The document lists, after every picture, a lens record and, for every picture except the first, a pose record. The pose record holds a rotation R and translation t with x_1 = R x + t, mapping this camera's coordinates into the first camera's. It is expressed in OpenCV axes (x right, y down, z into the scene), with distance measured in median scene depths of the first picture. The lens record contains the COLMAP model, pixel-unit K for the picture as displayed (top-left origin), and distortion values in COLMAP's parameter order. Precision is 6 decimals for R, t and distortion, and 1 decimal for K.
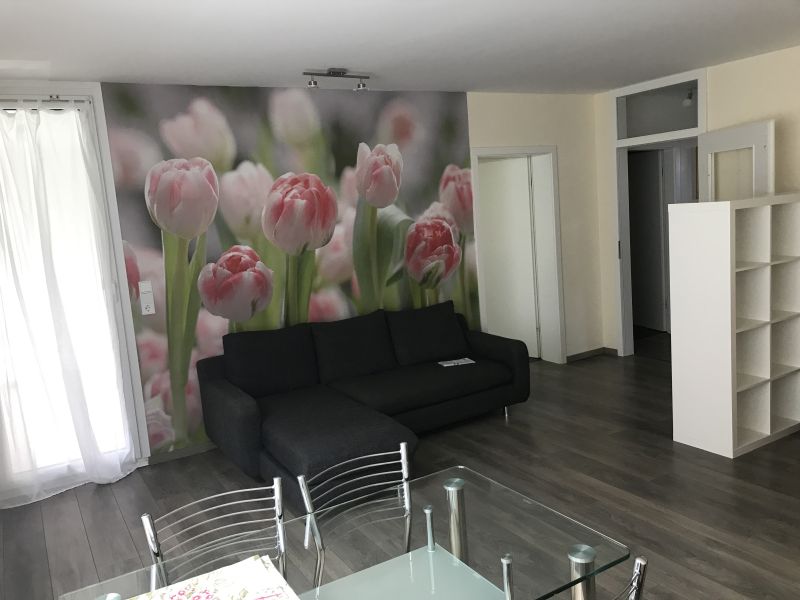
lens RADIAL K [[651.6, 0, 398.1], [0, 651.6, 303.1], [0, 0, 1]] dist [0.015383, -0.008885]
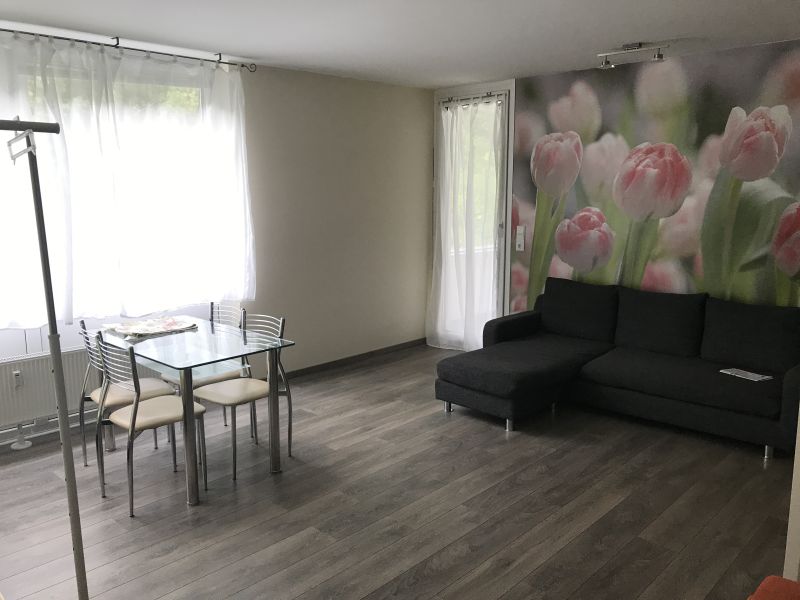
lens RADIAL K [[651.6, 0, 397.0], [0, 651.6, 299.7], [0, 0, 1]] dist [0.015383, -0.008885]
pose [[0.273917, 0.232036, -0.933343, 0.774742], [-0.152431, 0.968667, 0.196083, -0.102690], [0.949597, 0.088560, 0.300704, 0.337274]]
